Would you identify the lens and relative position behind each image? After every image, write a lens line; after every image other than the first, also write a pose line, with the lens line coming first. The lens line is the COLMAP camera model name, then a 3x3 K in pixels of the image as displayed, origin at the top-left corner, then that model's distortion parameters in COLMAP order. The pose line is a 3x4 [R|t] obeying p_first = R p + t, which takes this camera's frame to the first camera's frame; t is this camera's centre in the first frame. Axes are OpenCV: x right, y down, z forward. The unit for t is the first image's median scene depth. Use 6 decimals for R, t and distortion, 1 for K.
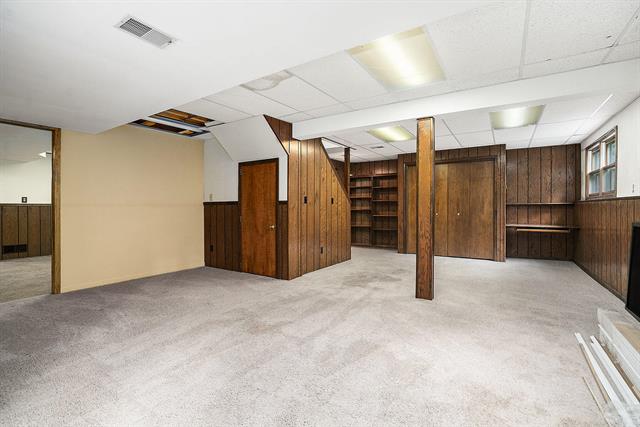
lens RADIAL K [[296.6, 0, 315.5], [0, 296.6, 210.7], [0, 0, 1]] dist [-0.041257, 0.004835]
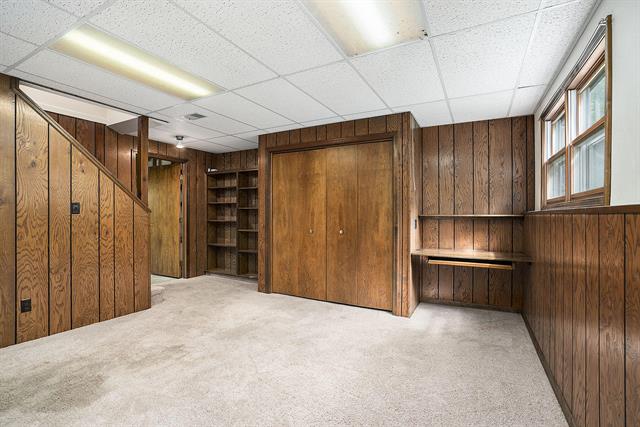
lens RADIAL K [[296.6, 0, 316.8], [0, 296.6, 211.3], [0, 0, 1]] dist [-0.041257, 0.004835]
pose [[0.996685, 0.009986, 0.080744, 0.410719], [-0.008351, 0.999754, -0.020561, -0.018335], [-0.080929, 0.019818, 0.996523, 0.423999]]
